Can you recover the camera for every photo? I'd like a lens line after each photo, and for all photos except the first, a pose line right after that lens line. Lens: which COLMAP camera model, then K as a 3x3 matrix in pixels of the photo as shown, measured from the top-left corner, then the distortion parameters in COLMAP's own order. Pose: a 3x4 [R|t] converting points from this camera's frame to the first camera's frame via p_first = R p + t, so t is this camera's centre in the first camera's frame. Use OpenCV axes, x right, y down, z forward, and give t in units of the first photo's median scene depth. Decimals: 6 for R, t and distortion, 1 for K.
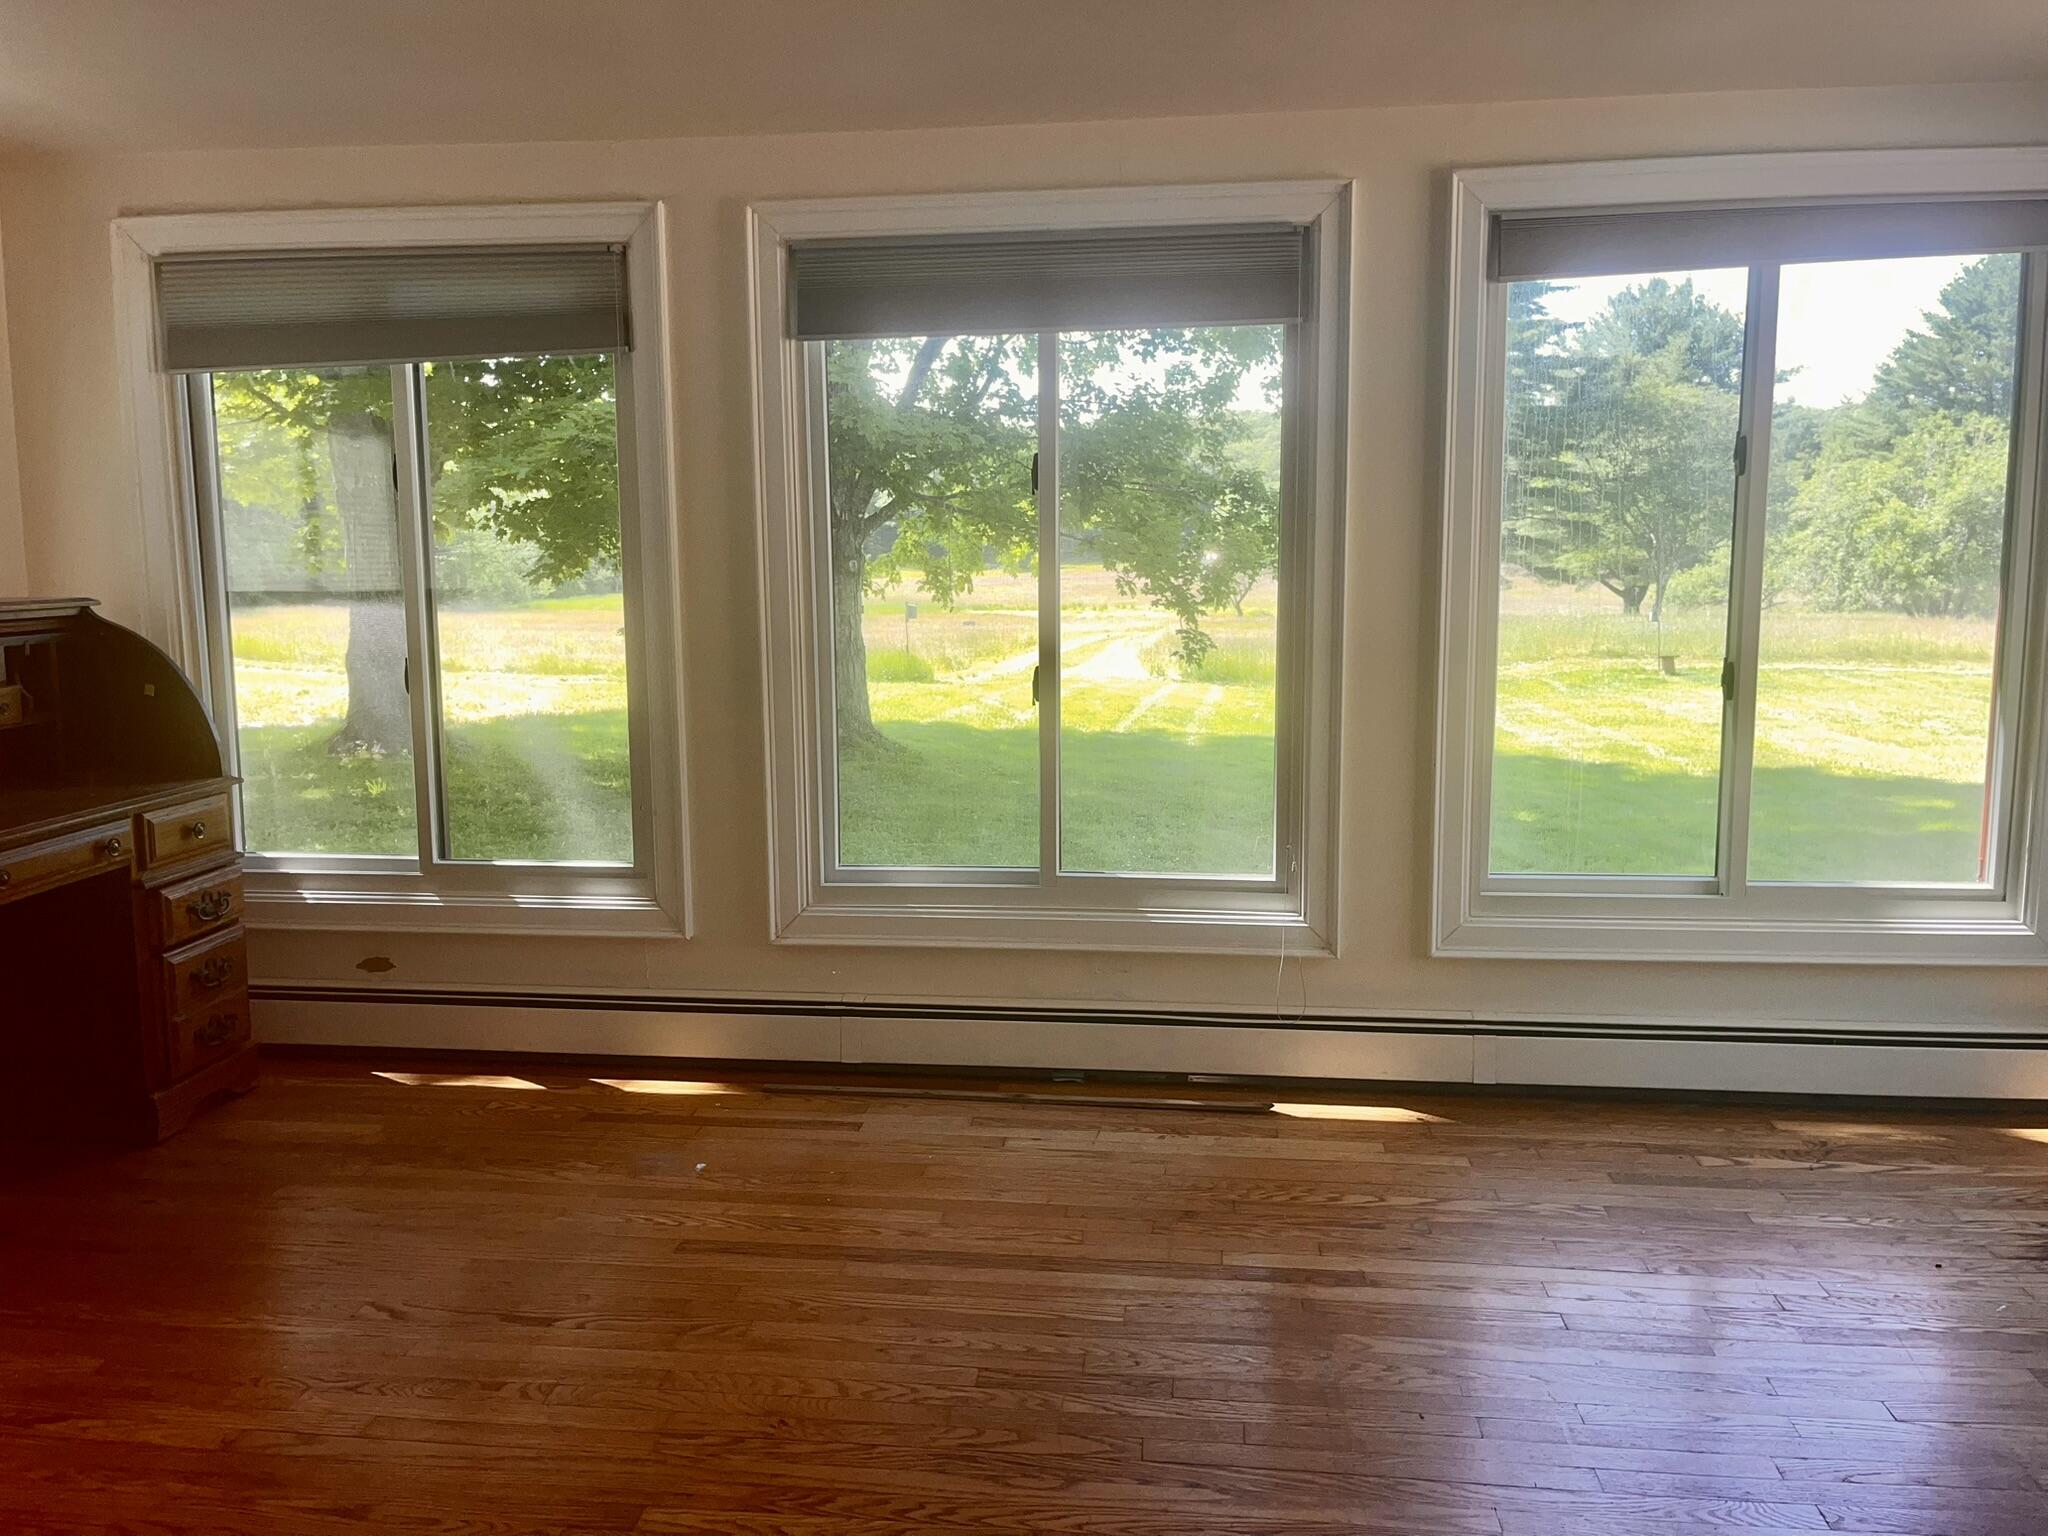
lens RADIAL K [[1587.4, 0, 1023.9], [0, 1587.4, 766.7], [0, 0, 1]] dist [0.059093, -0.078481]
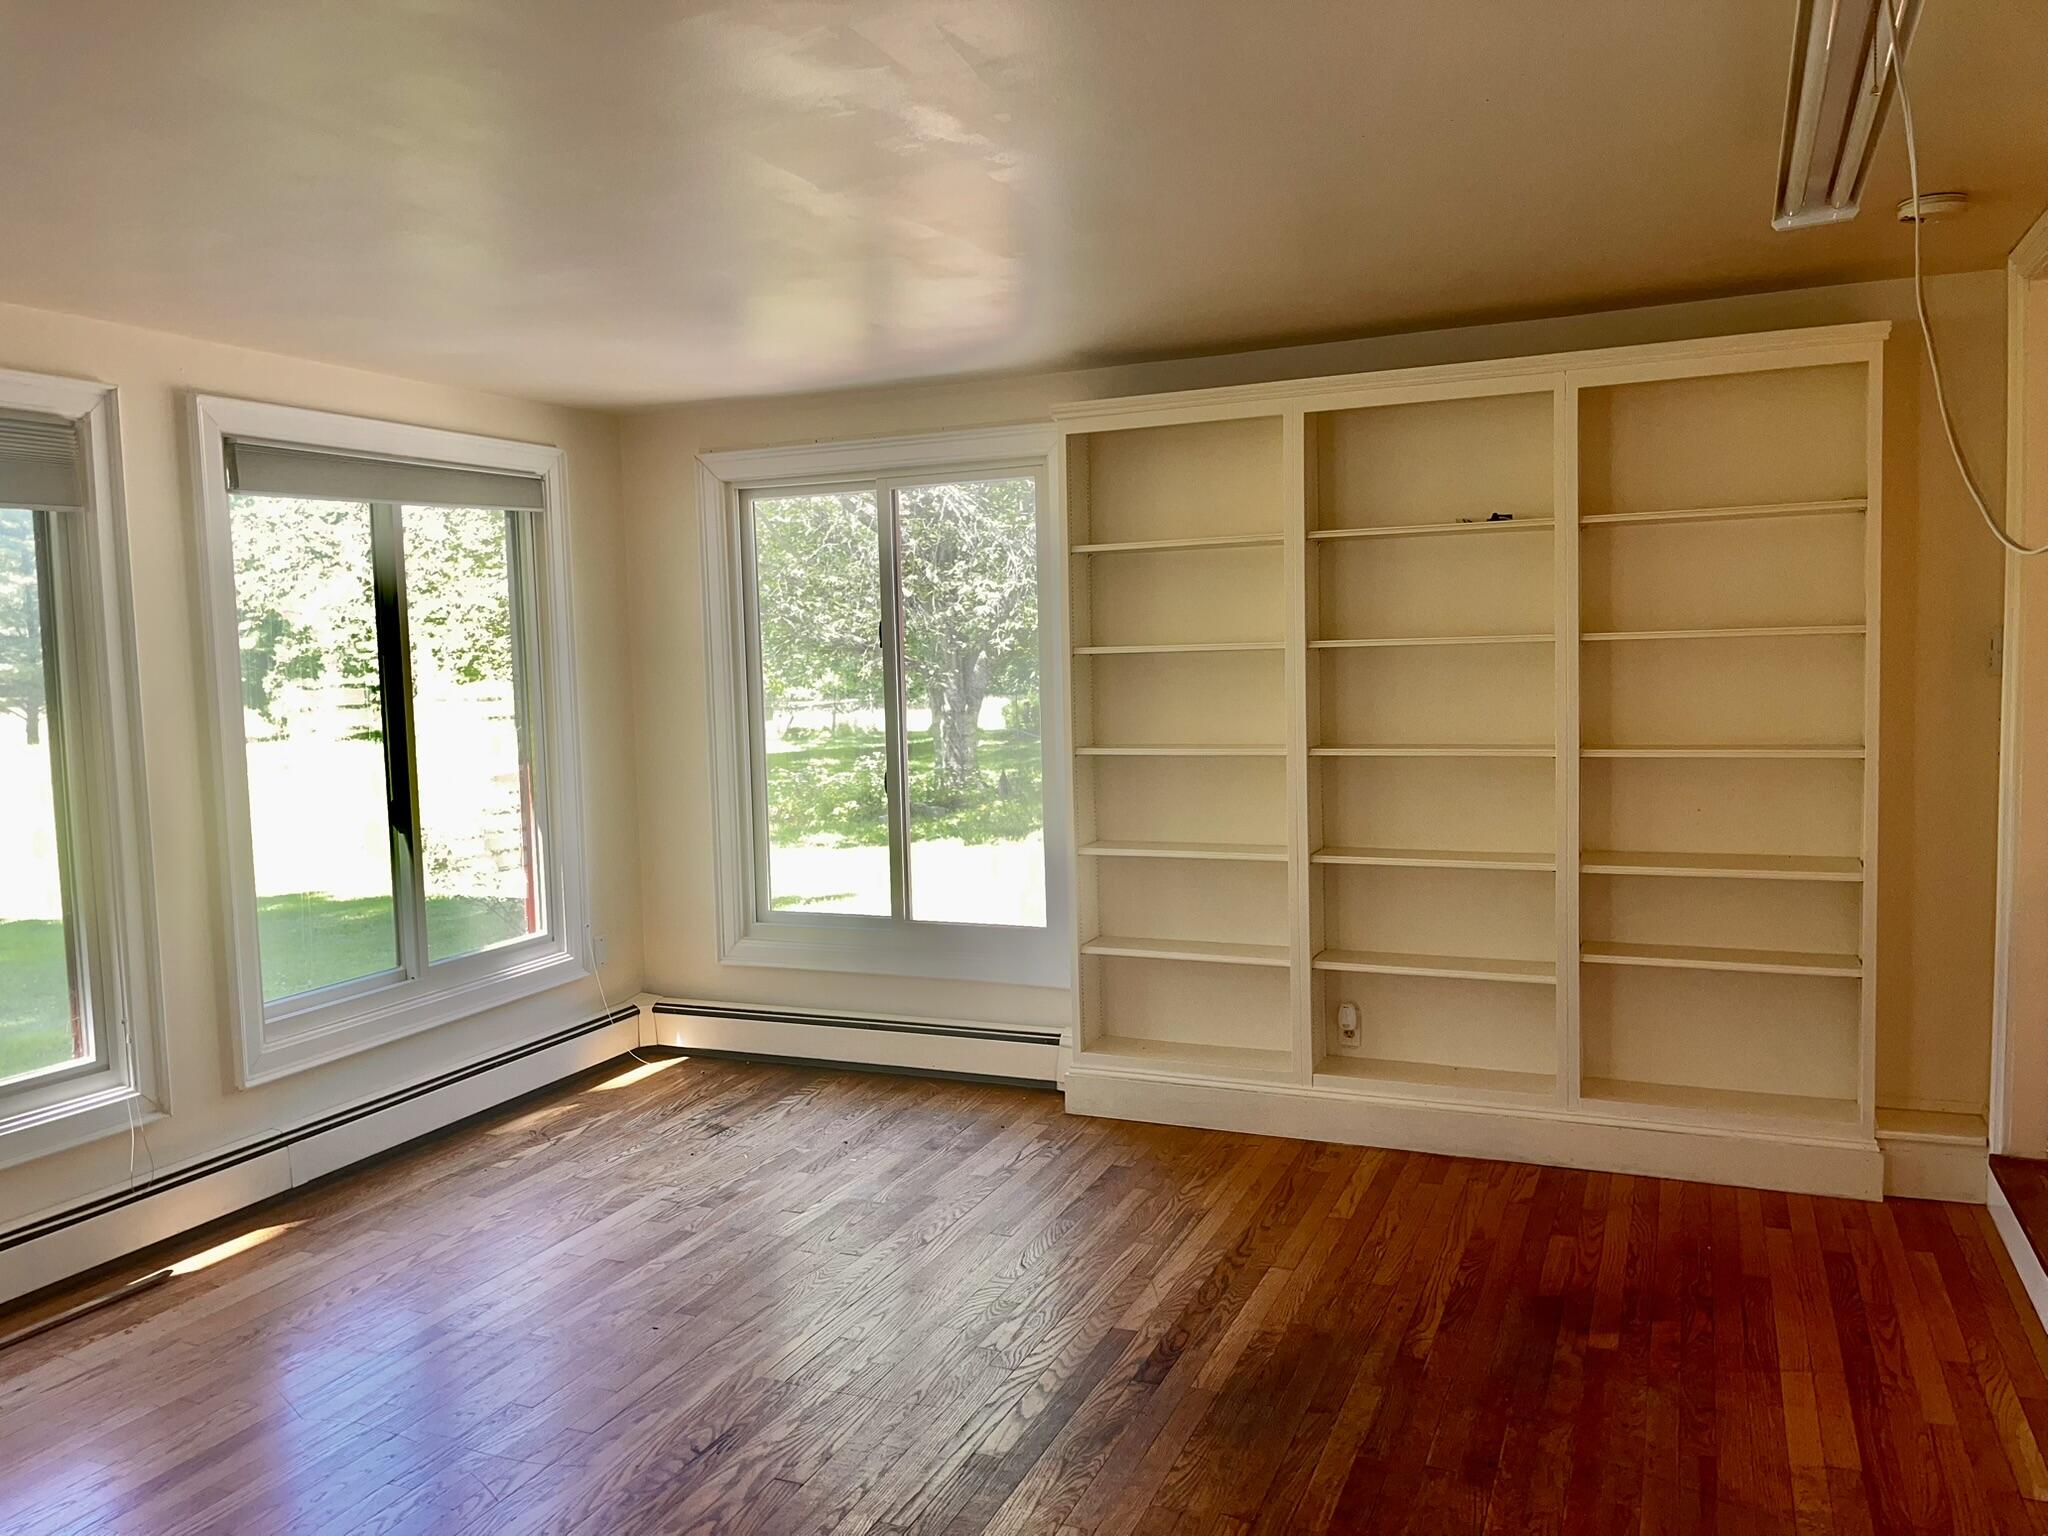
lens RADIAL K [[1587.4, 0, 1025.7], [0, 1587.4, 774.1], [0, 0, 1]] dist [0.059093, -0.078481]
pose [[0.262340, -0.073892, 0.962142, -0.656093], [0.148871, 0.988226, 0.035304, -0.054747], [-0.953423, 0.133974, 0.270252, 0.156095]]
